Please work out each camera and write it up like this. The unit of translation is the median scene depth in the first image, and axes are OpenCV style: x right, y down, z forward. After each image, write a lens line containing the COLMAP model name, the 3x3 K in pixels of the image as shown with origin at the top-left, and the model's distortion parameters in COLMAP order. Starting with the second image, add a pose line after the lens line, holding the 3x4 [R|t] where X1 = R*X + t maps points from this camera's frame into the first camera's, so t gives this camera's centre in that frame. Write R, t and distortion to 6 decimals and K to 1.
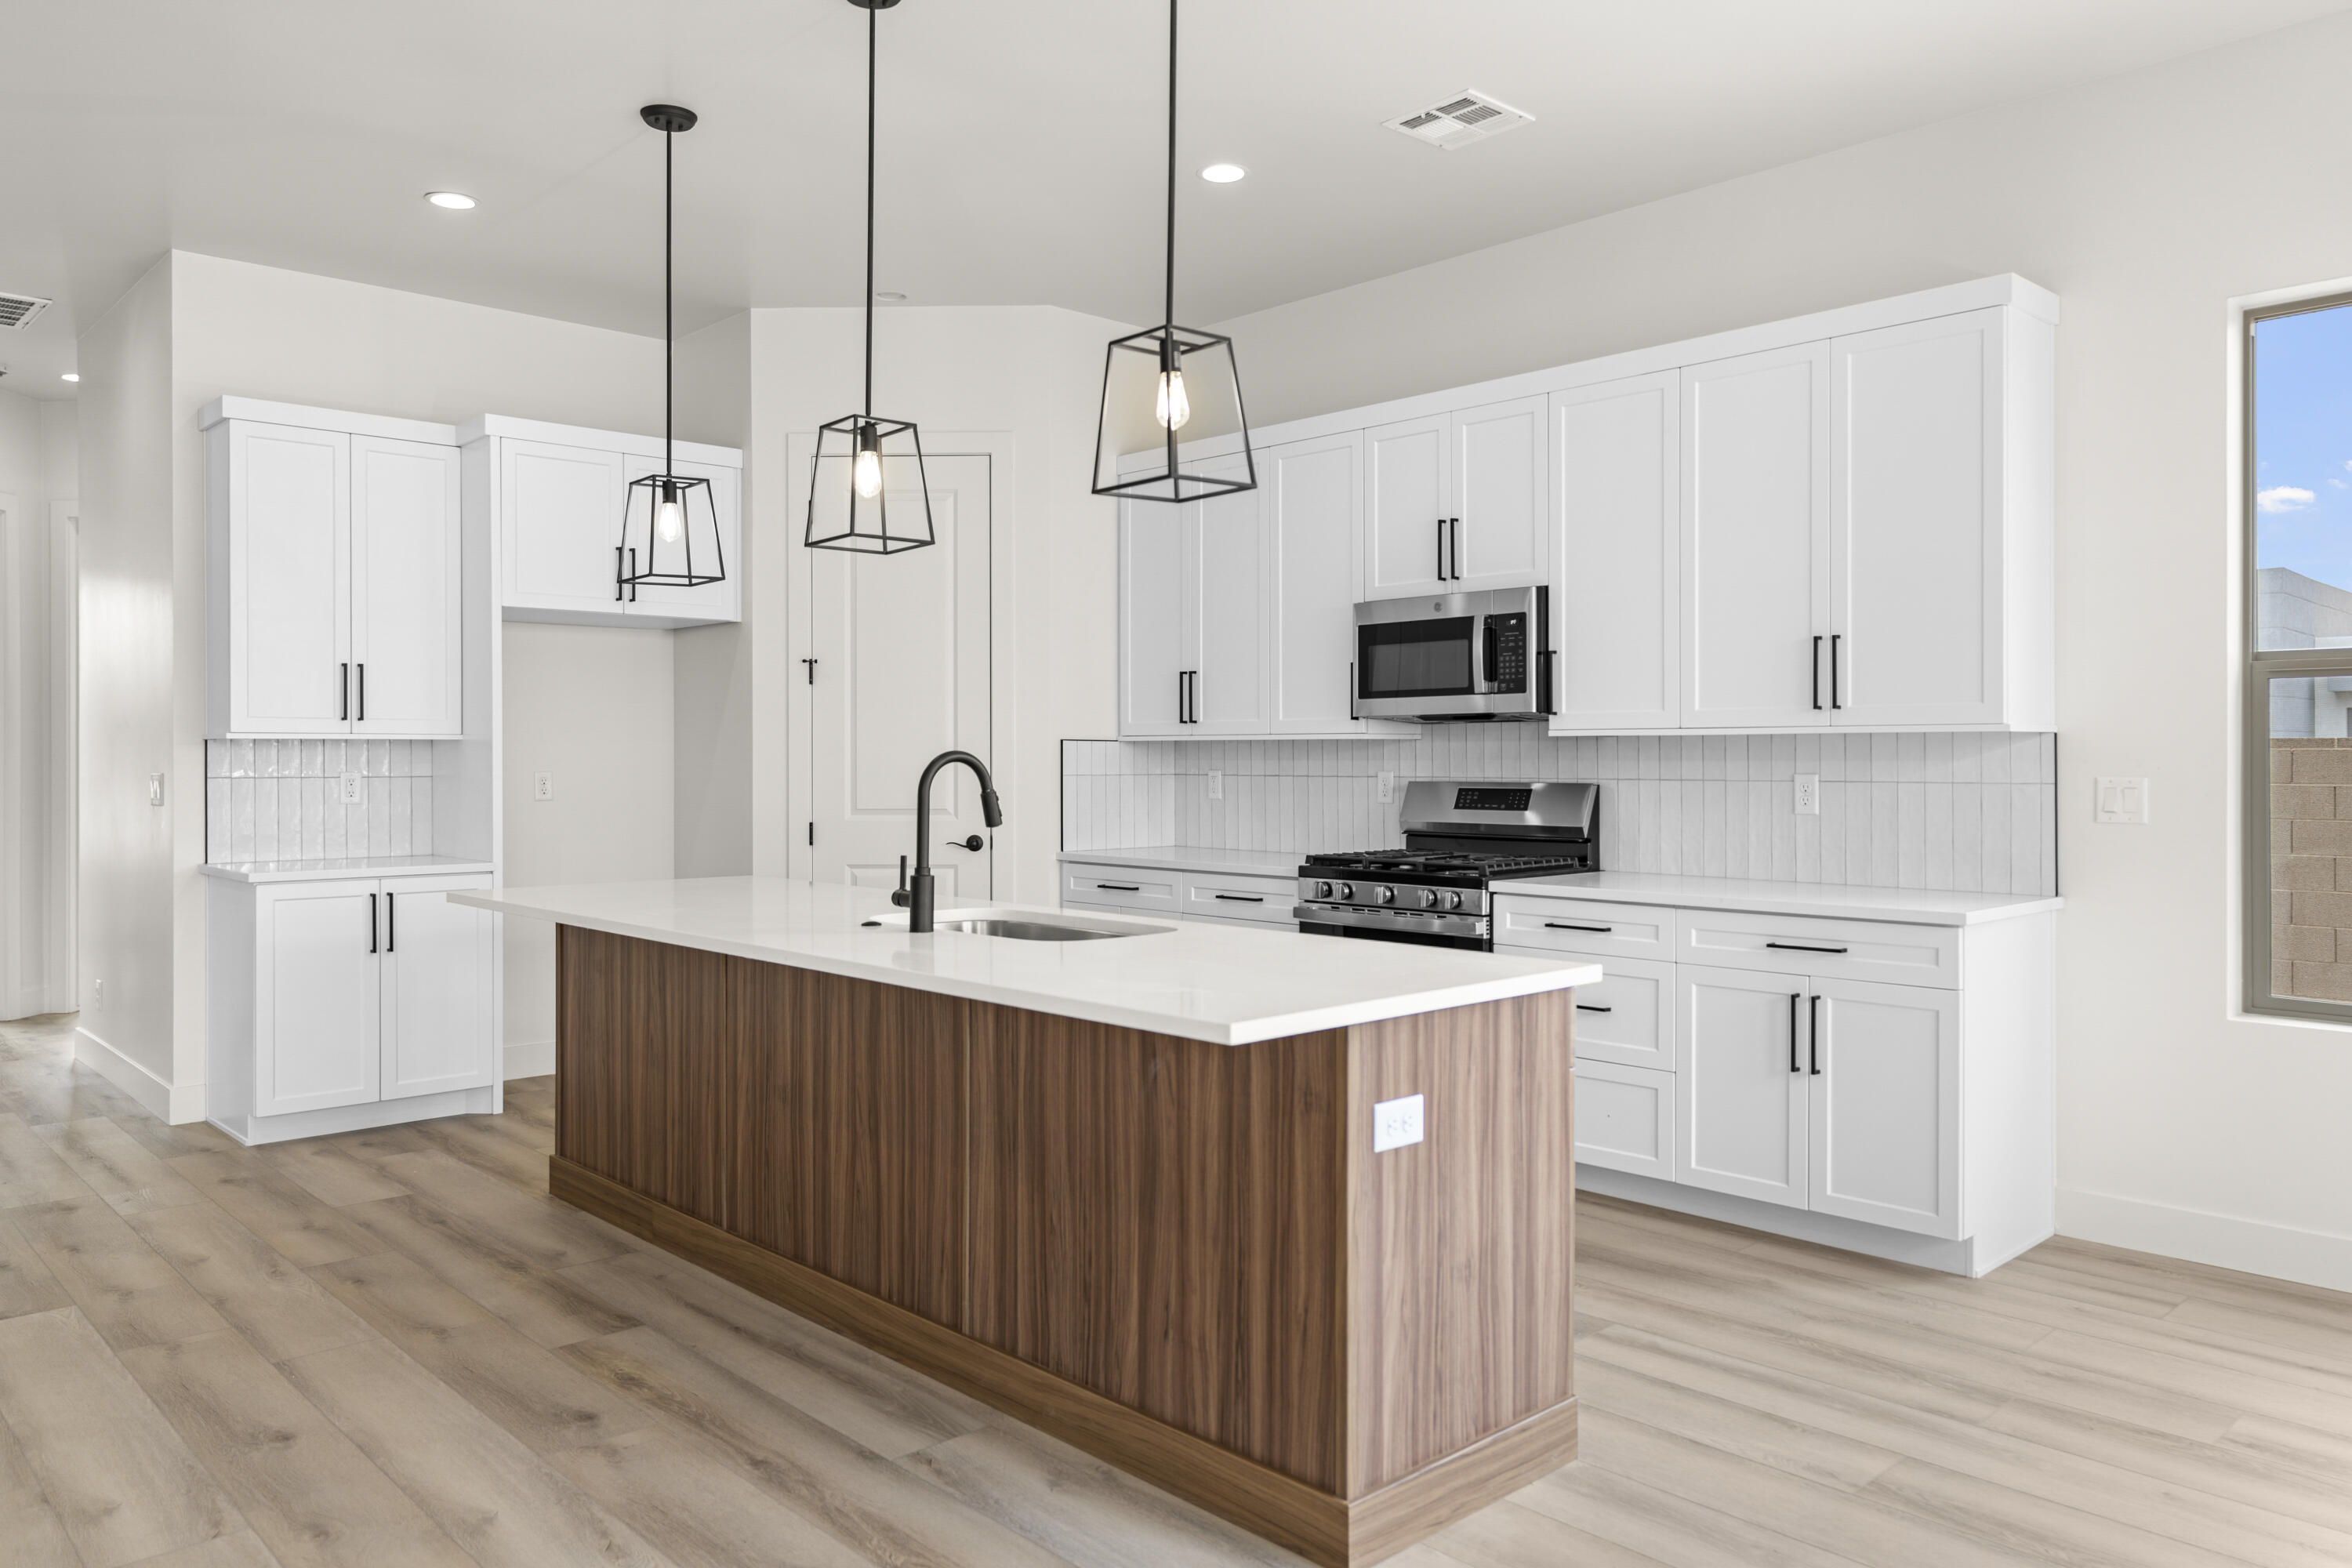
lens RADIAL K [[1628.7, 0, 1186.4], [0, 1628.7, 763.2], [0, 0, 1]] dist [-0.002967, 0.000867]
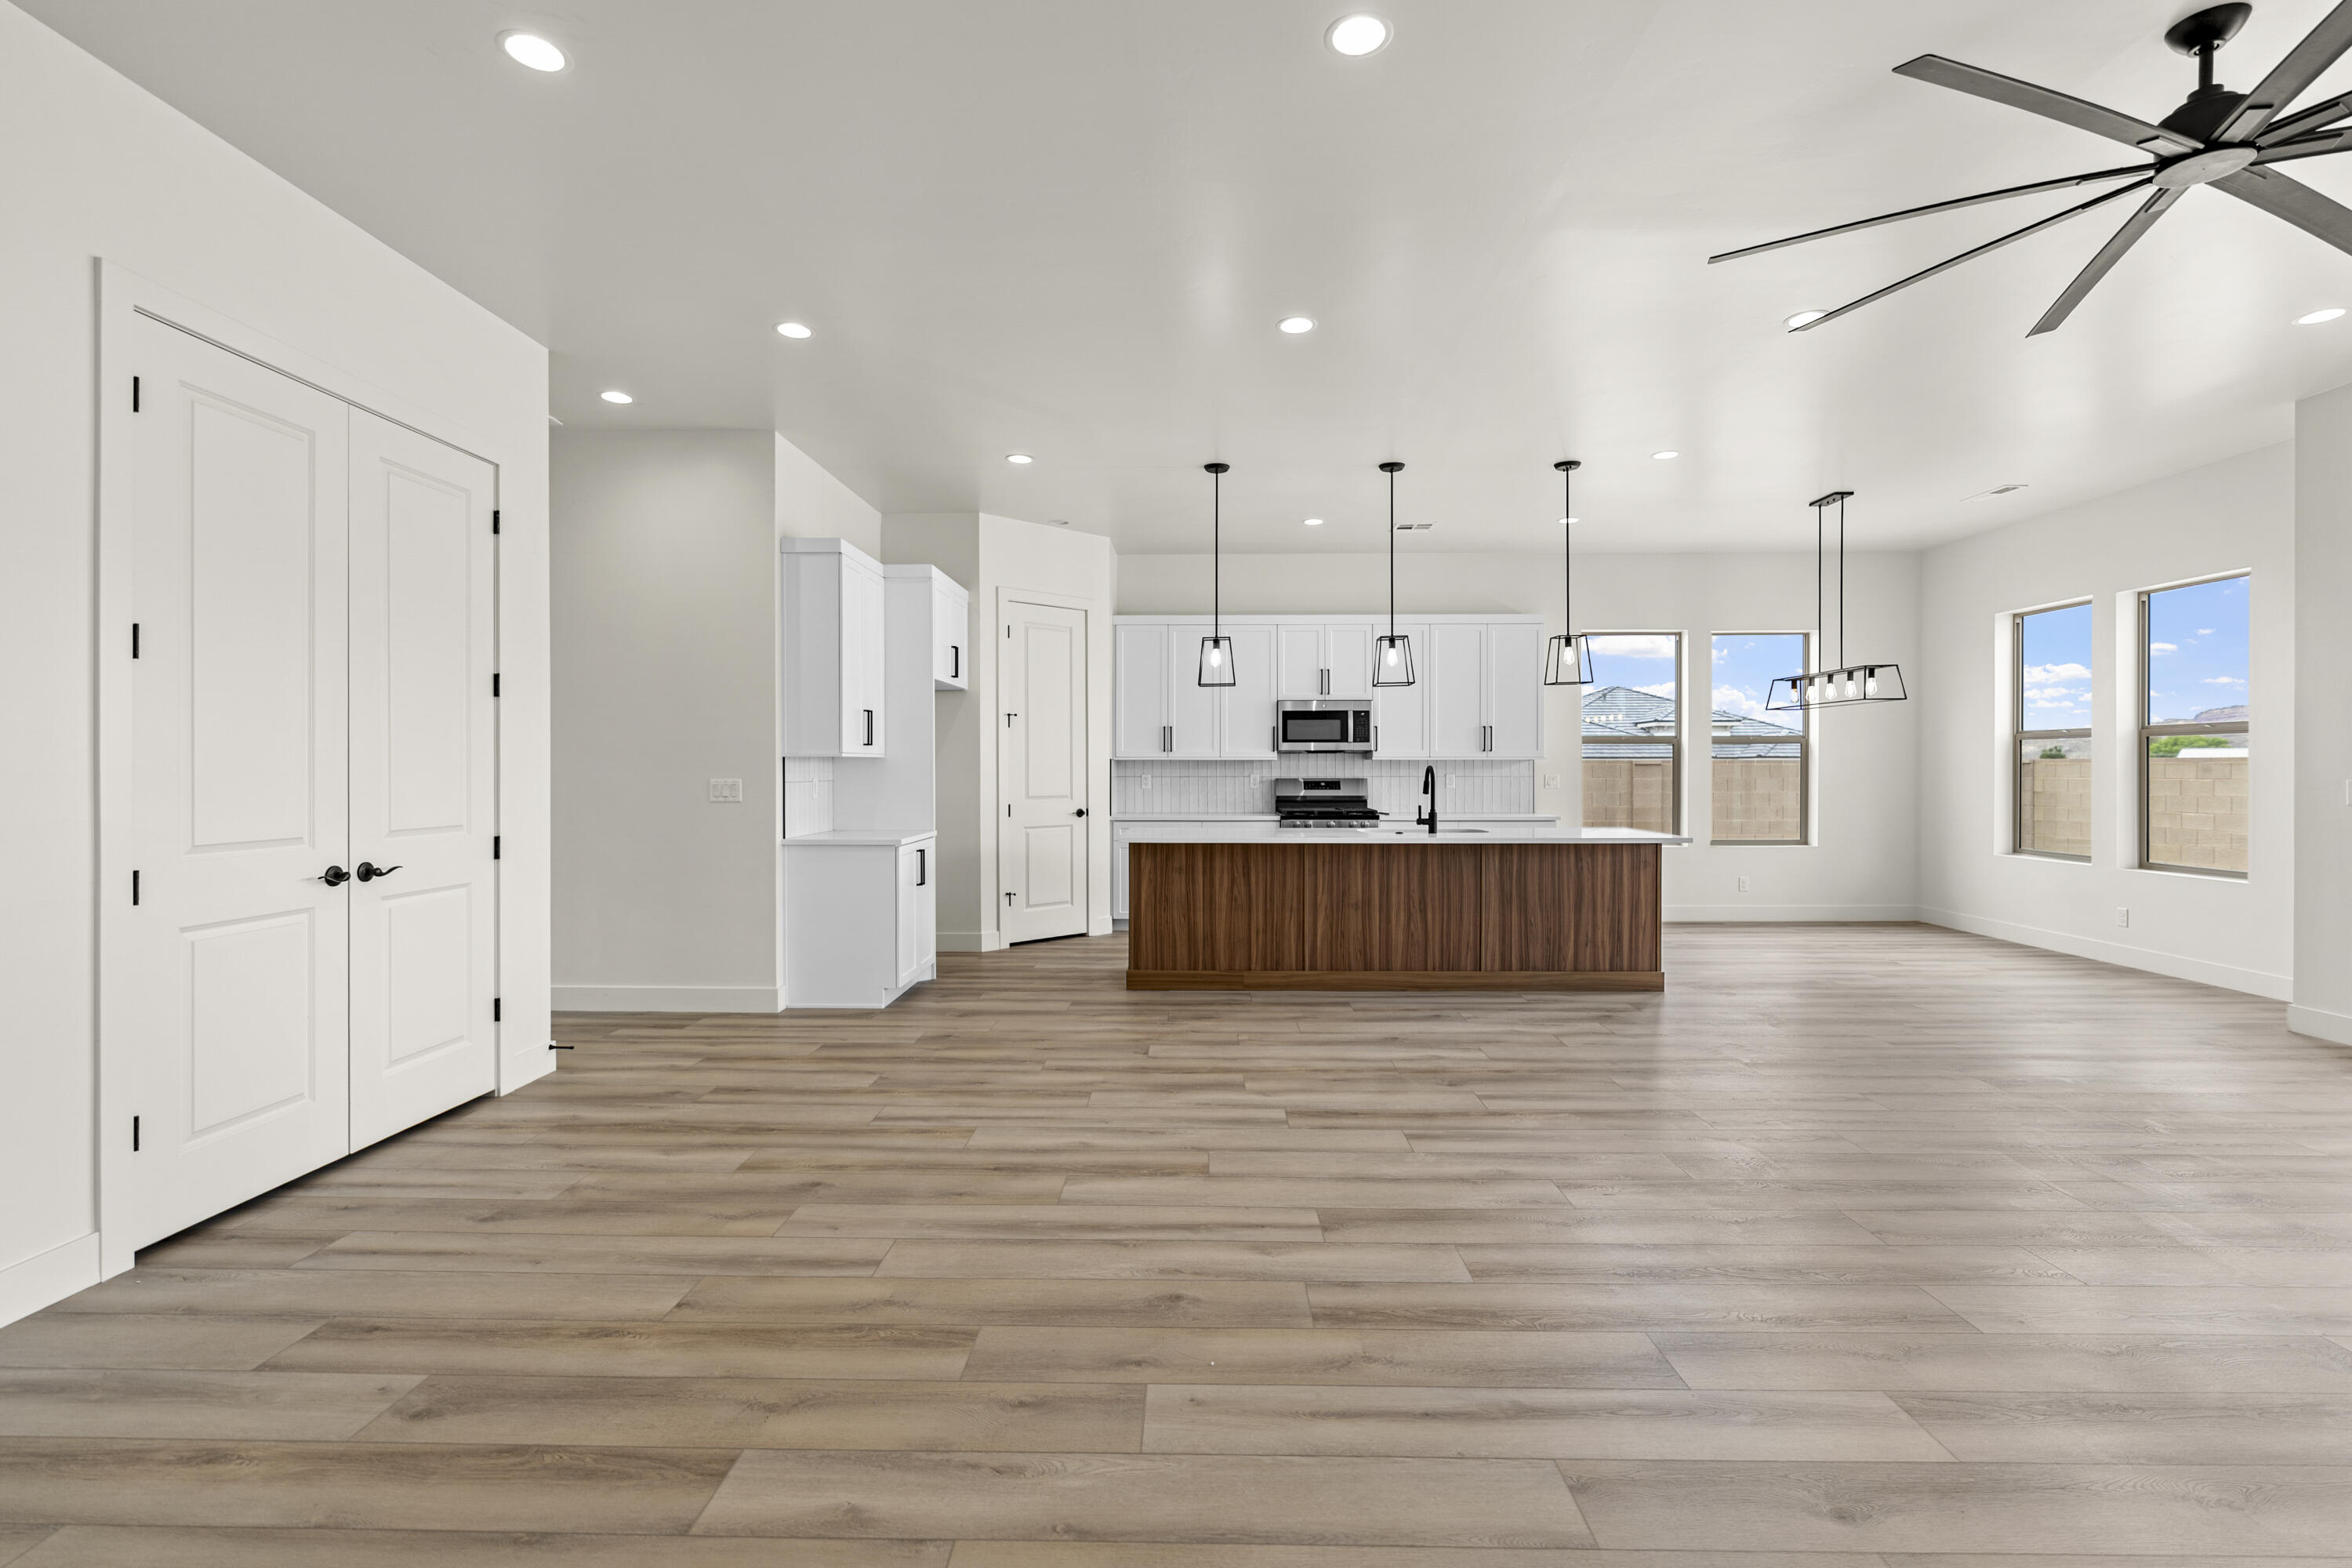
lens RADIAL K [[1064.8, 0, 1176.0], [0, 1064.8, 784.0], [0, 0, 1]] dist [-0.005229, 0.000803]
pose [[0.702314, -0.011516, 0.711774, -1.419704], [0.002462, 0.999902, 0.013749, -0.002571], [-0.711863, -0.007904, 0.702274, 0.060309]]
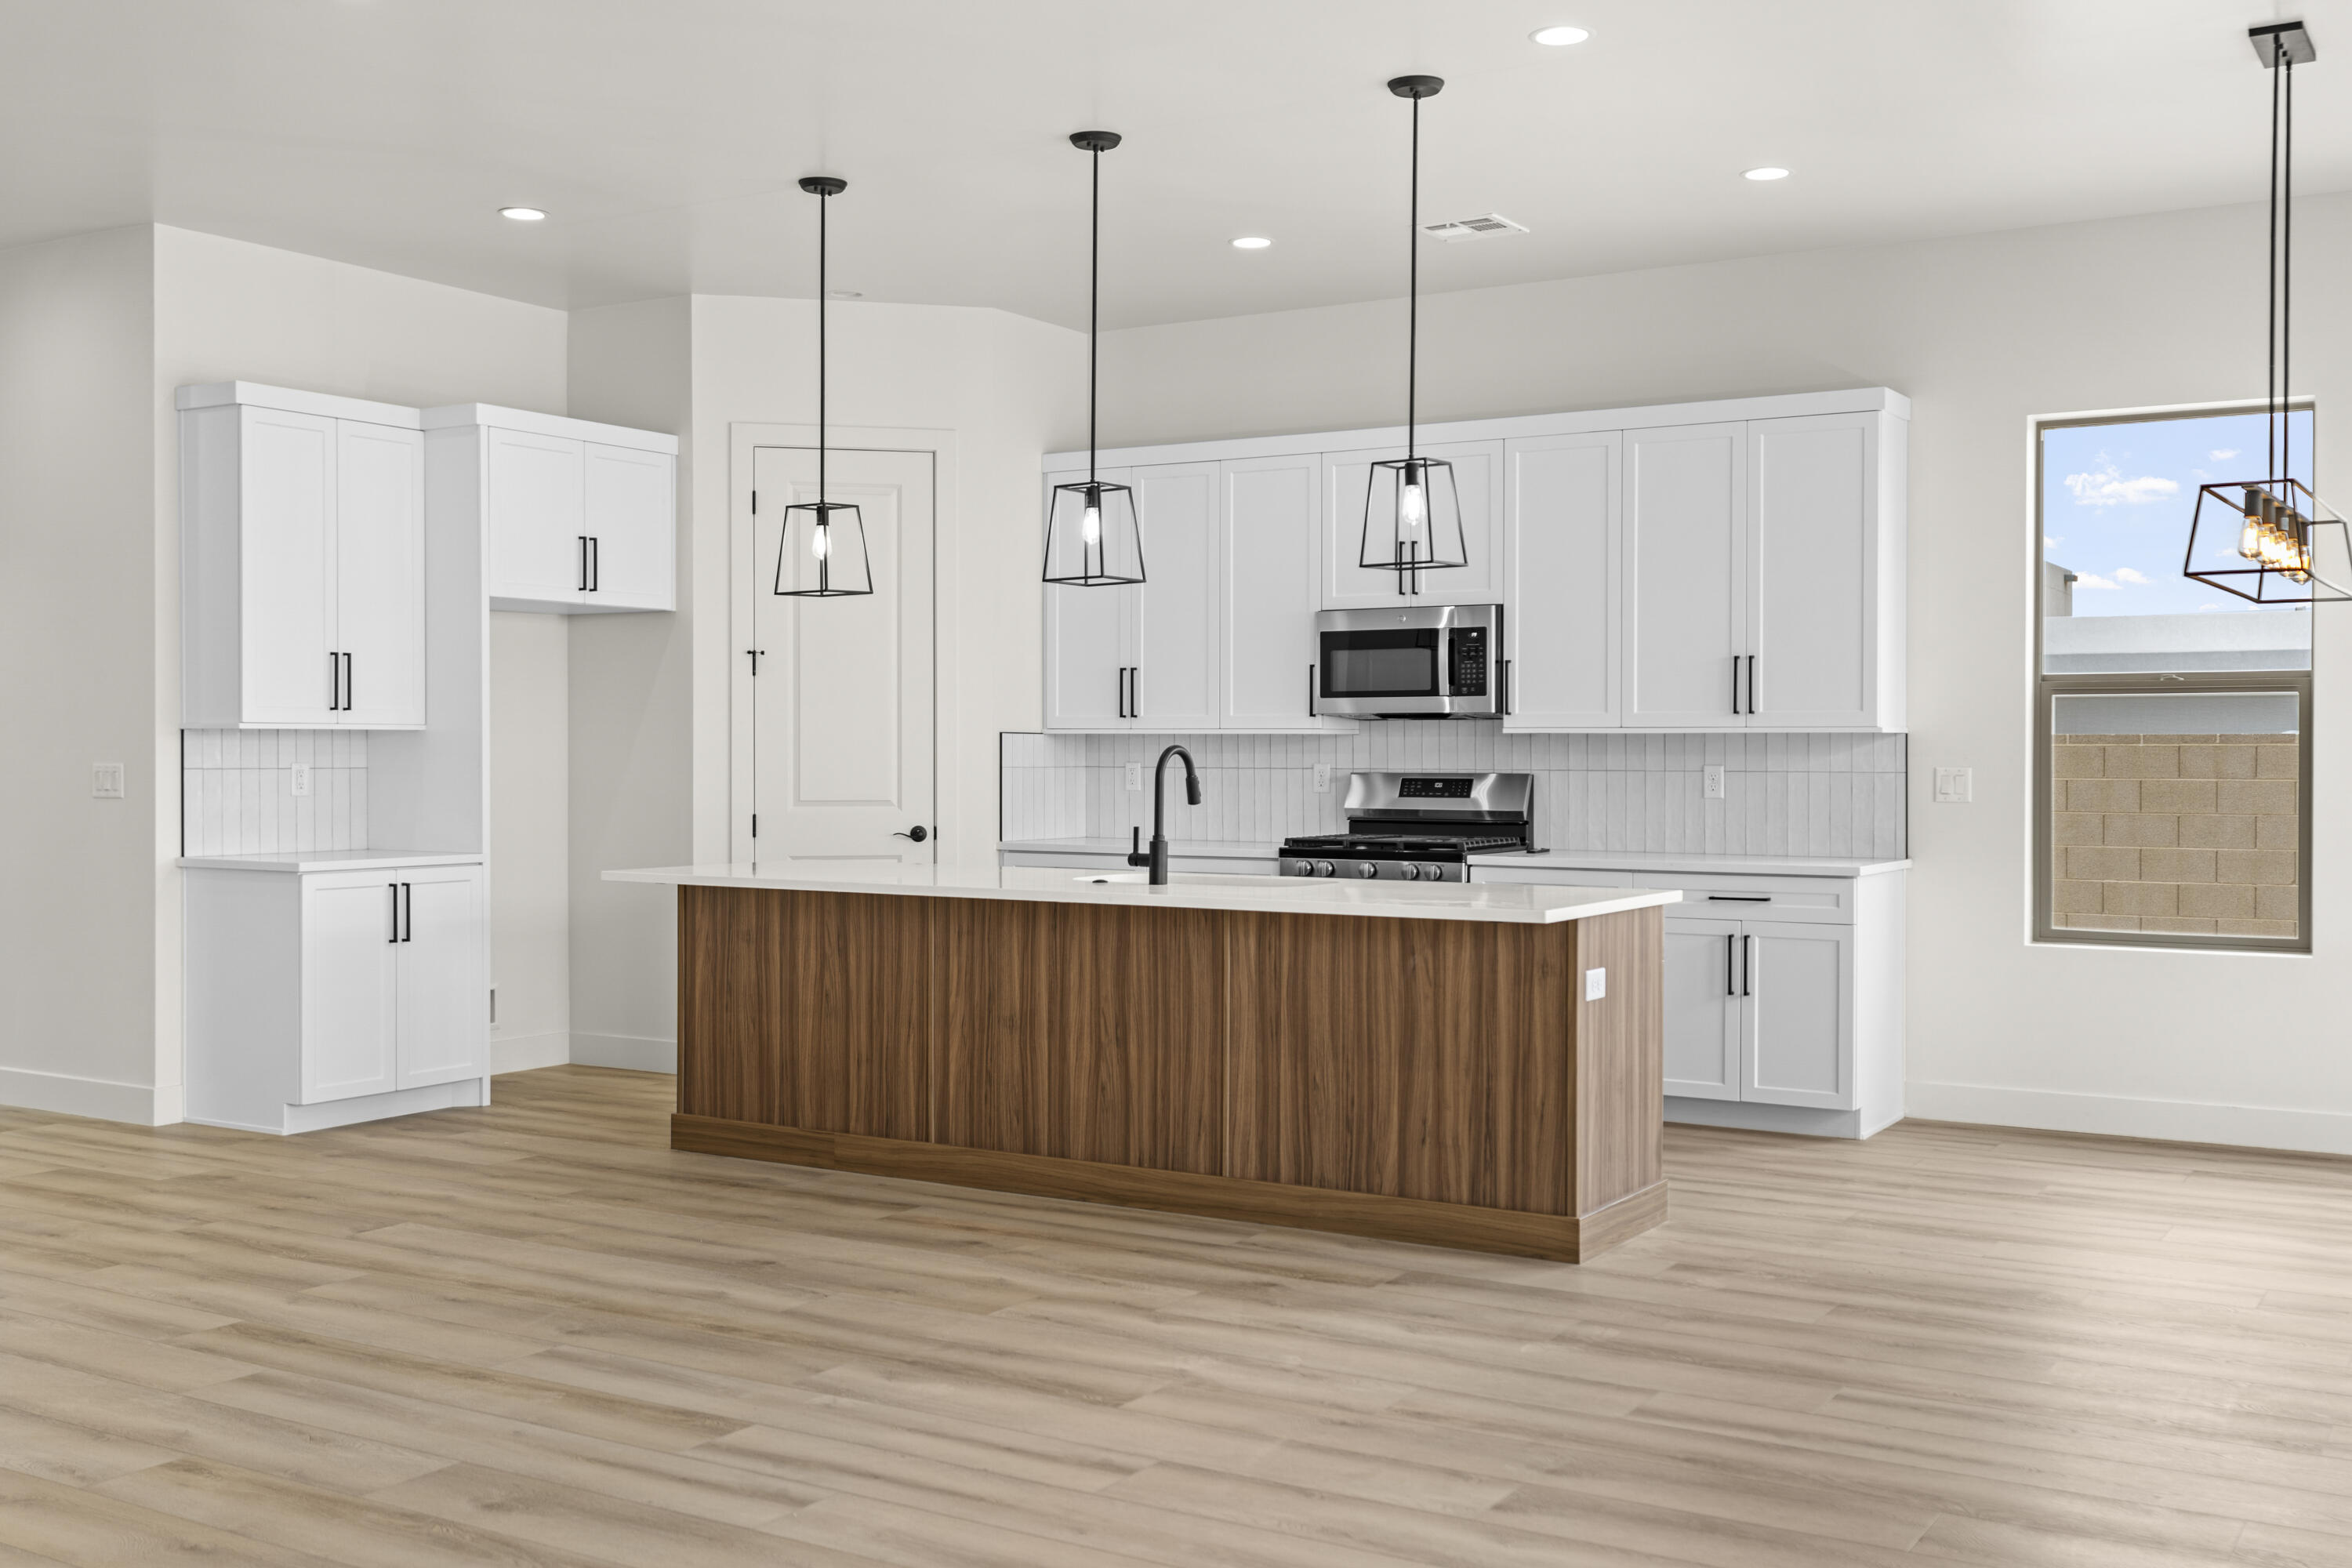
lens RADIAL K [[2299.8, 0, 1182.3], [0, 2299.8, 775.9], [0, 0, 1]] dist [0.008978, -0.012623]
pose [[0.966053, -0.000207, 0.258345, -0.515049], [-0.001969, 0.999965, 0.008164, 0.001440], [-0.258337, -0.008396, 0.966018, -0.647586]]
